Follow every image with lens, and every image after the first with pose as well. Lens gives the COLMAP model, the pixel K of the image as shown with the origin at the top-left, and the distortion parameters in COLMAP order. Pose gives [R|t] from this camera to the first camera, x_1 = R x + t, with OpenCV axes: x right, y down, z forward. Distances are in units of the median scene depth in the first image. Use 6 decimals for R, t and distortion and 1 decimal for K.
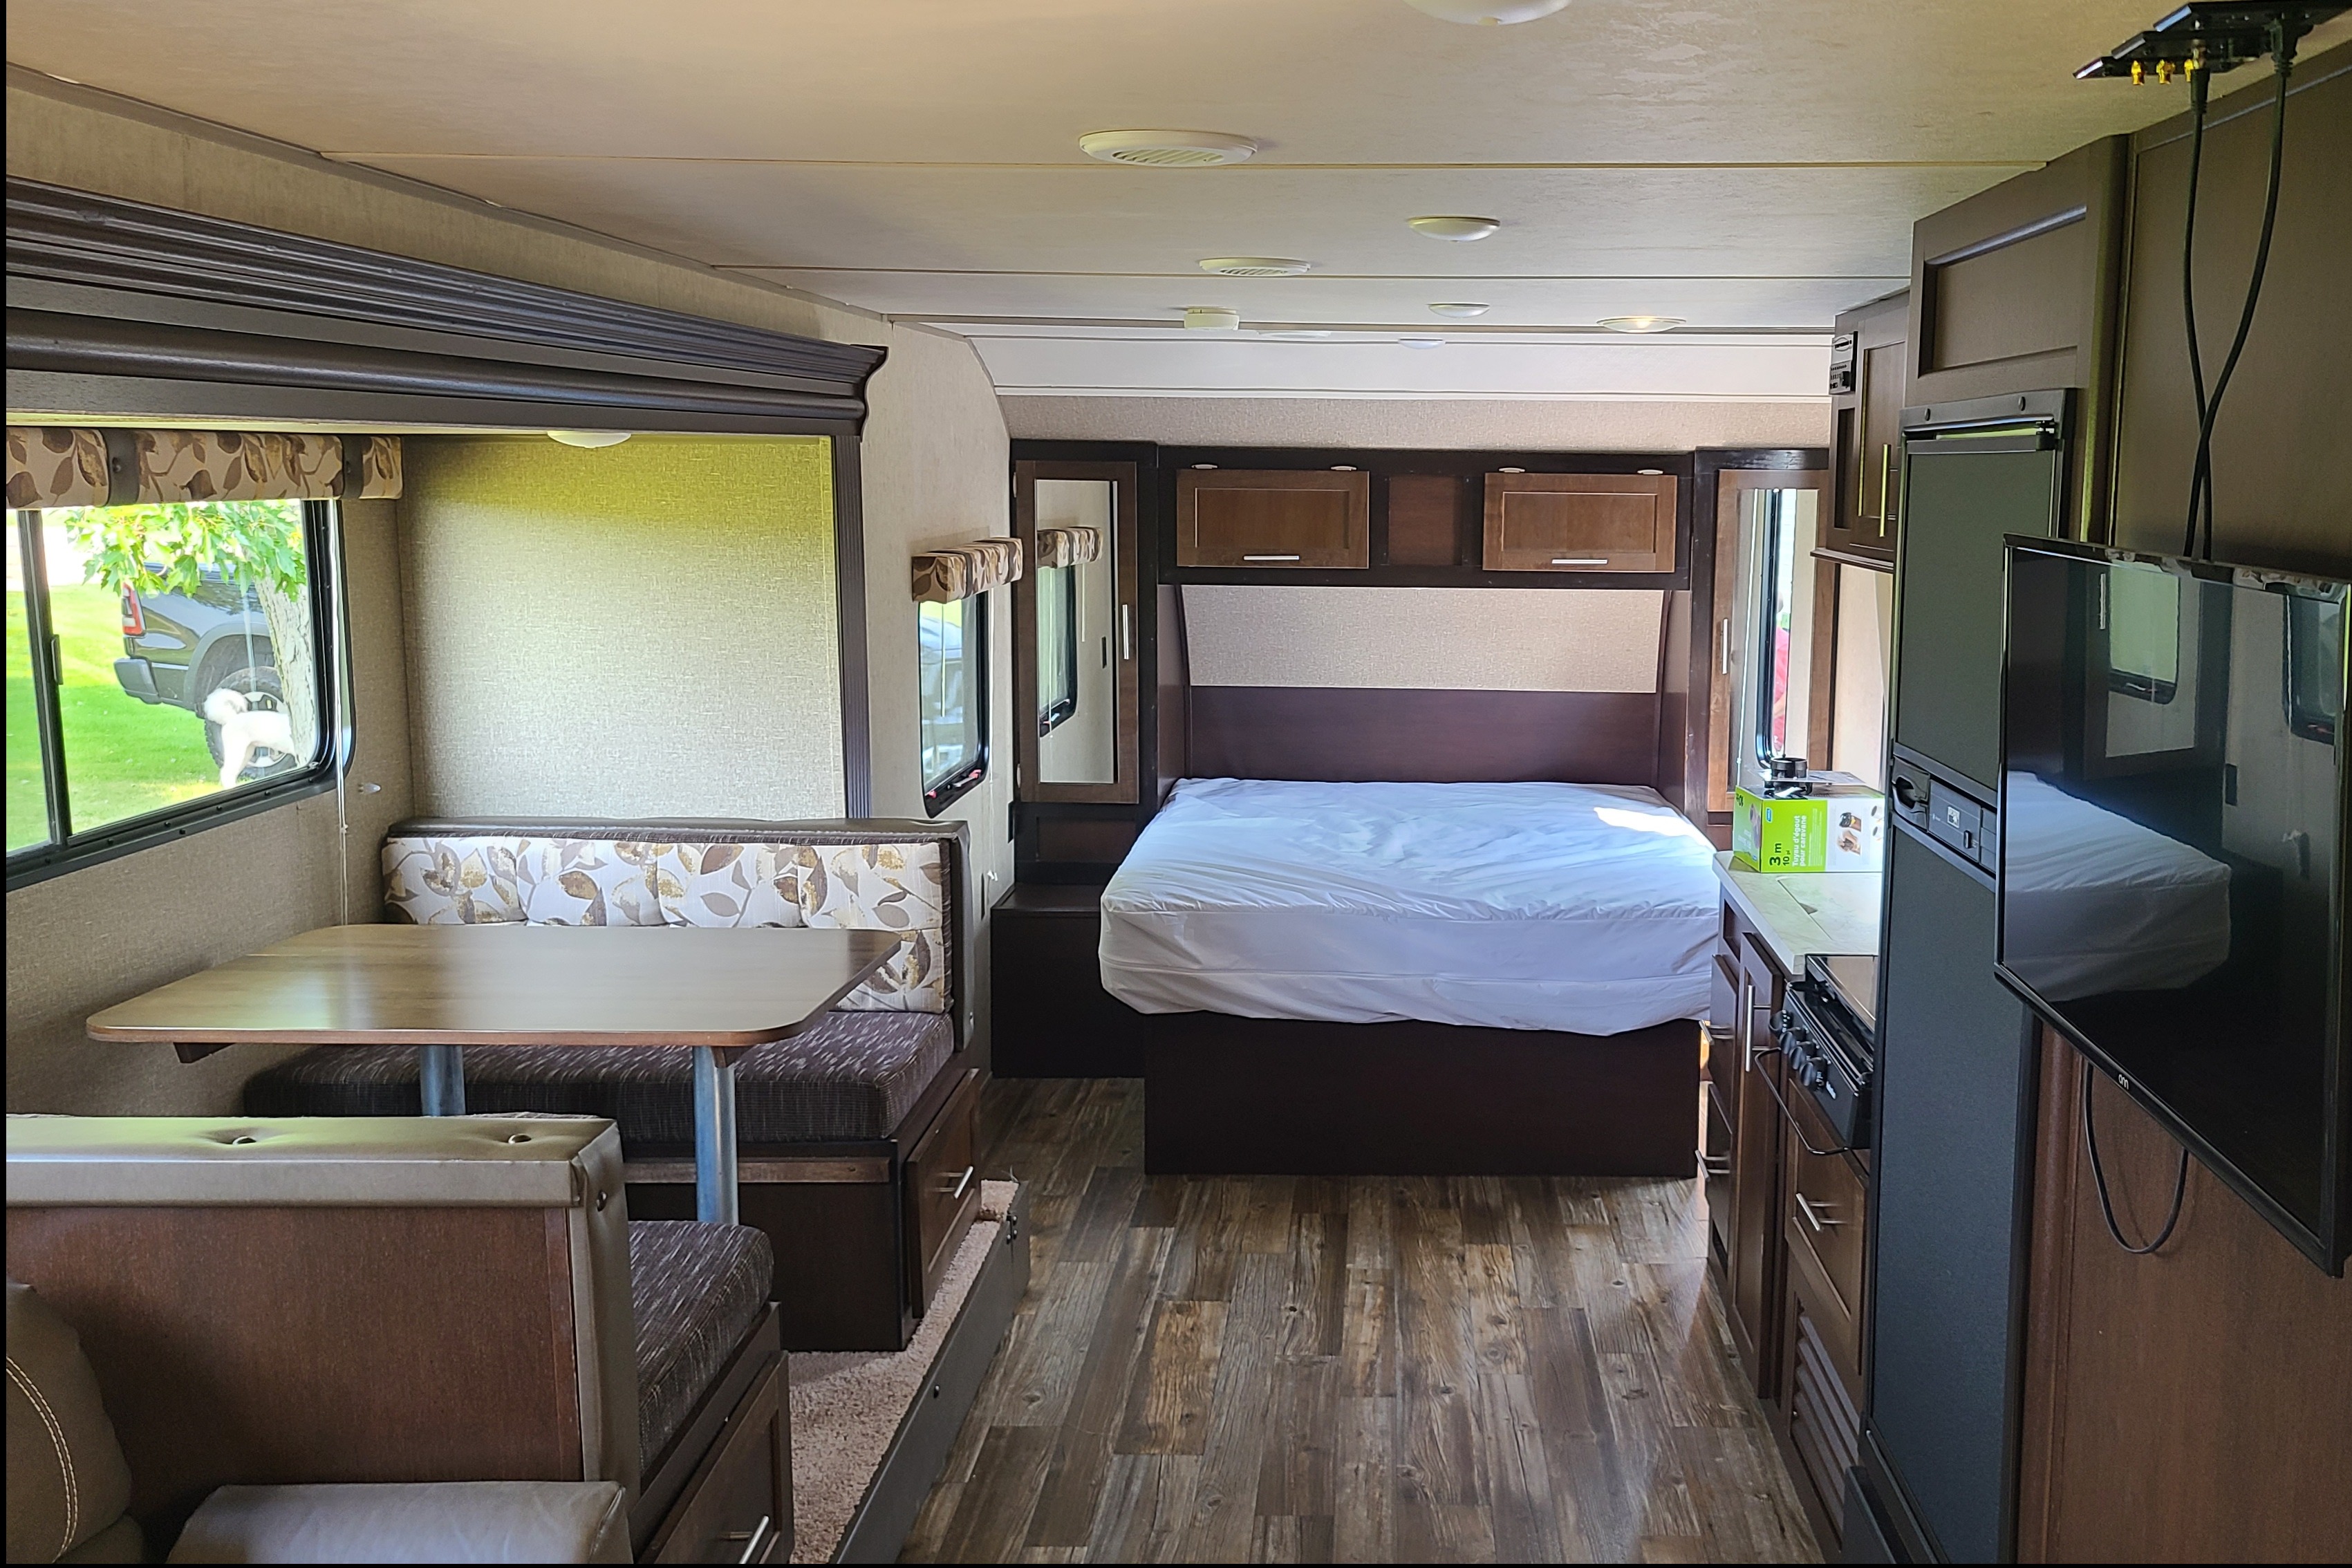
lens RADIAL K [[1877.2, 0, 1176.0], [0, 1877.2, 784.0], [0, 0, 1]] dist [0.047735, -0.014649]
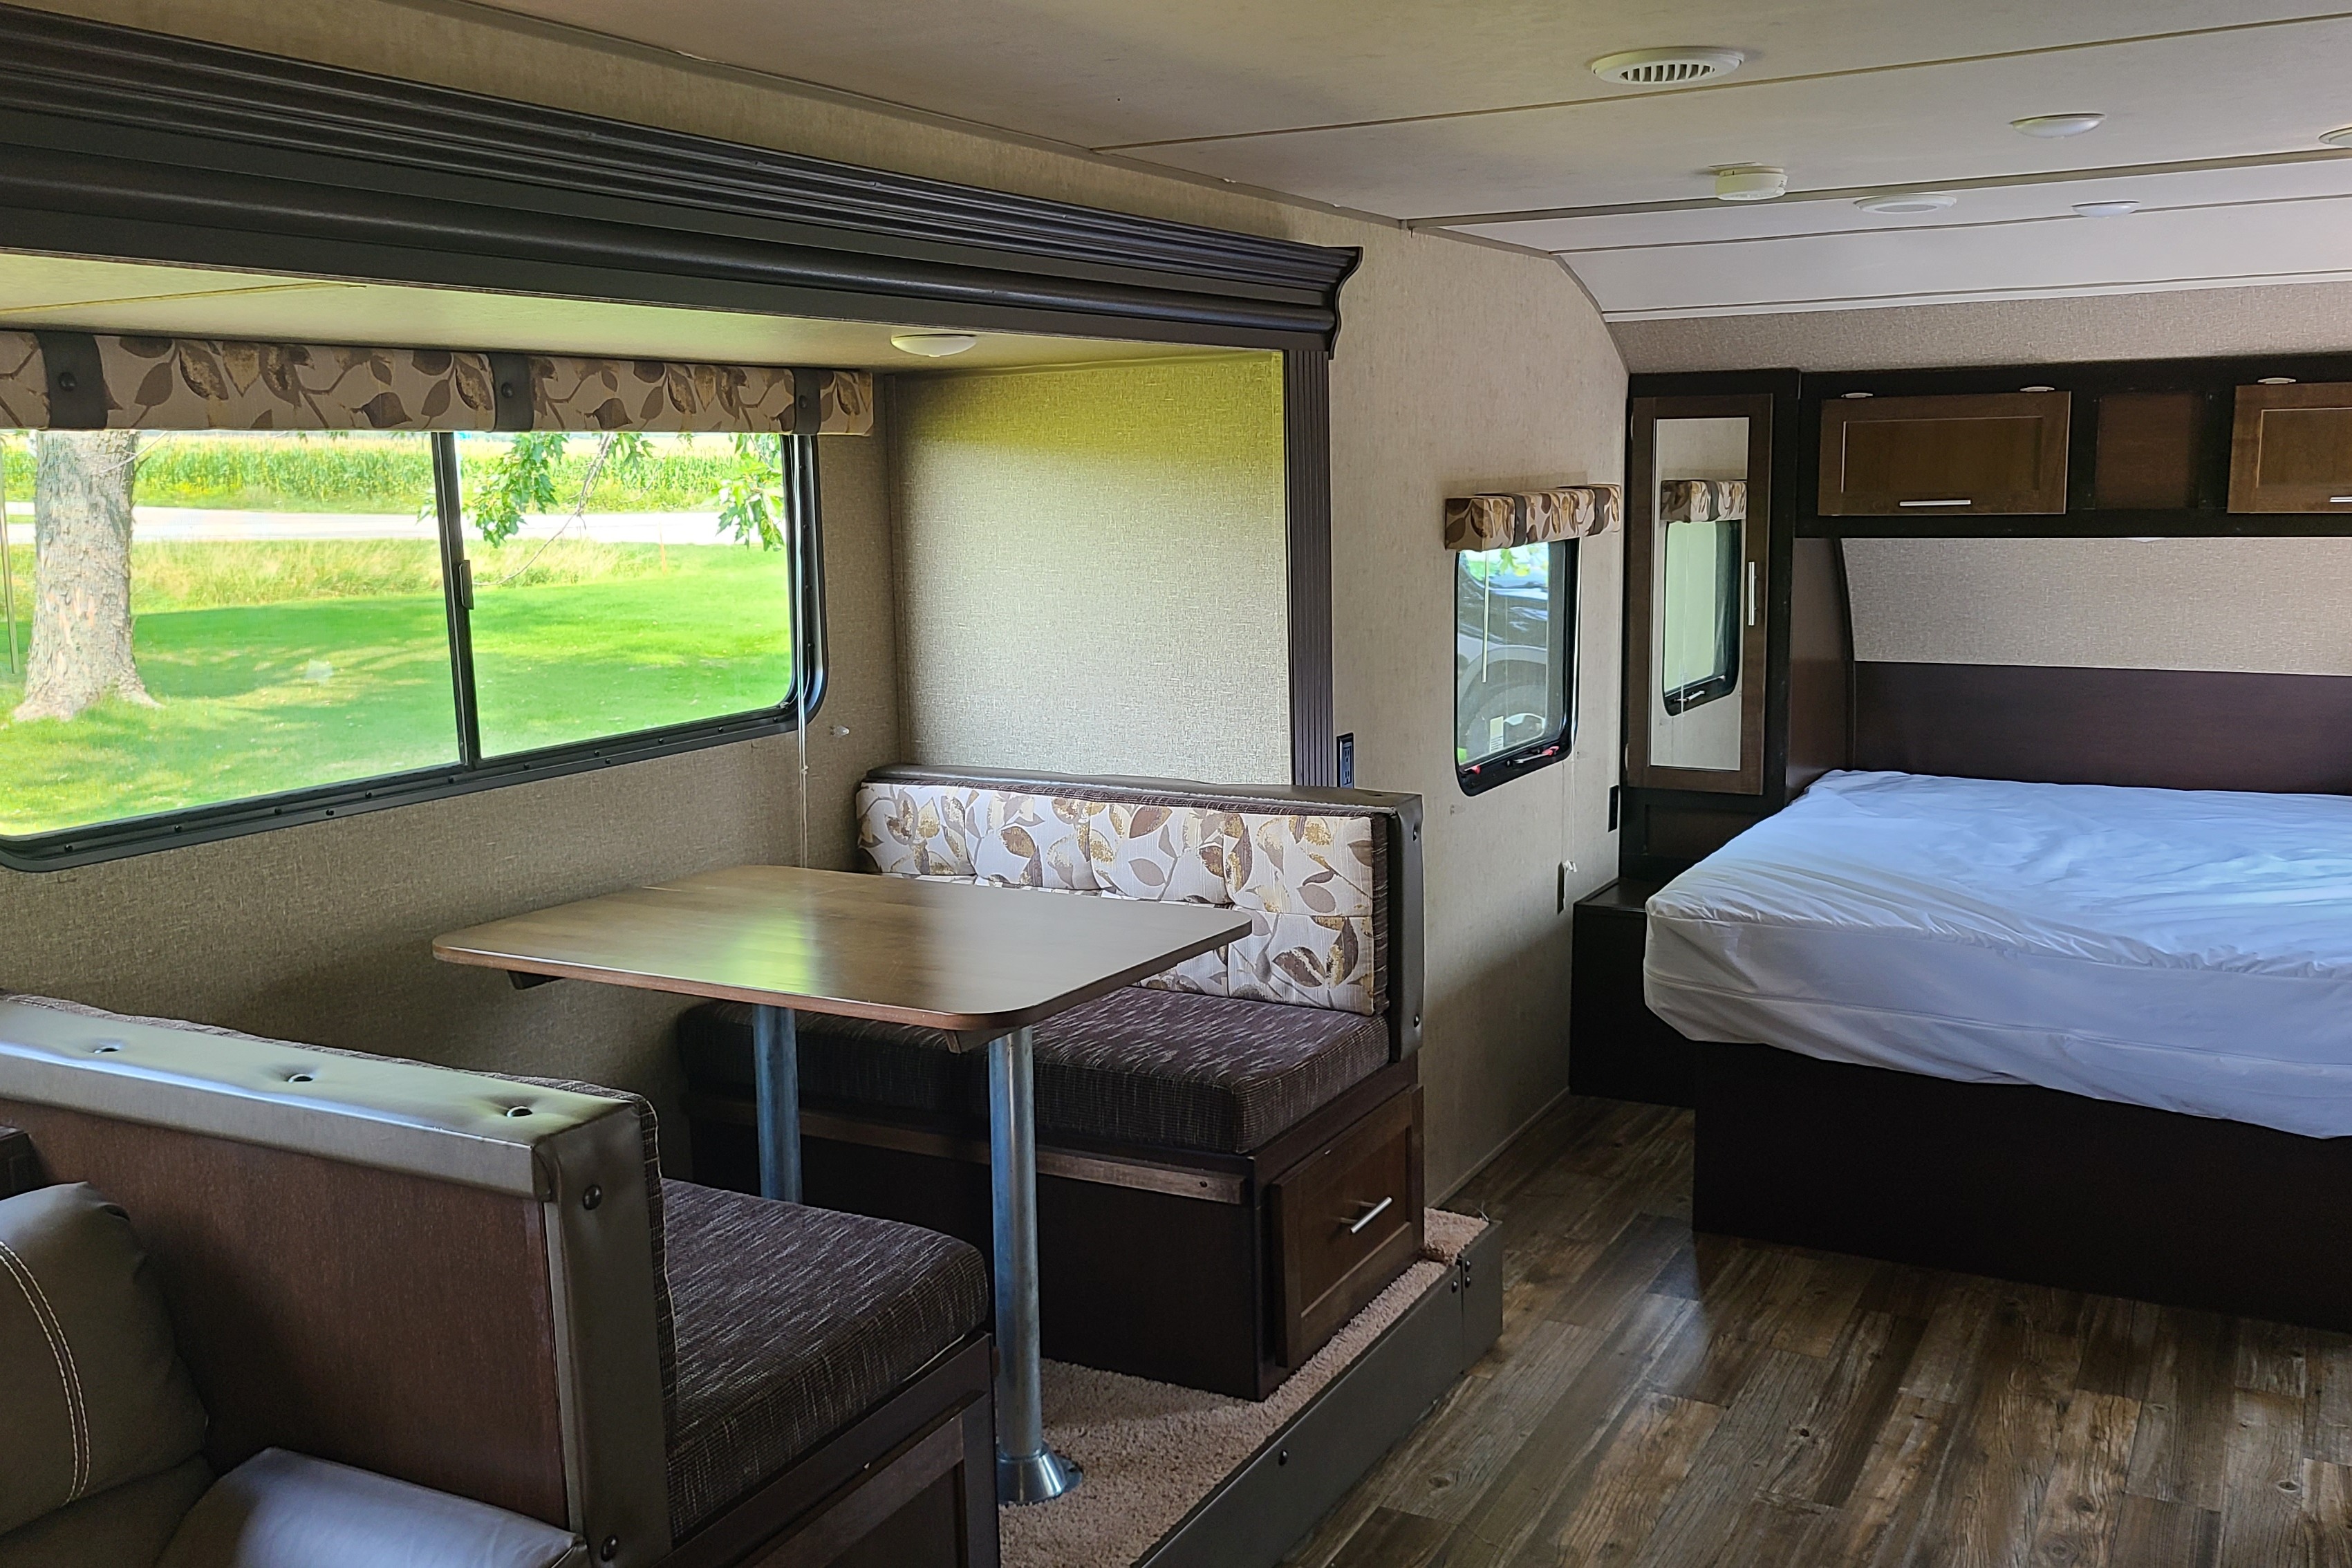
lens RADIAL K [[1877.2, 0, 1176.0], [0, 1877.2, 784.0], [0, 0, 1]] dist [0.047735, -0.014649]
pose [[0.913741, 0.048754, -0.403362, 0.128344], [-0.045943, 0.998805, 0.016651, 0.005300], [0.403692, 0.003317, 0.914889, 0.163400]]
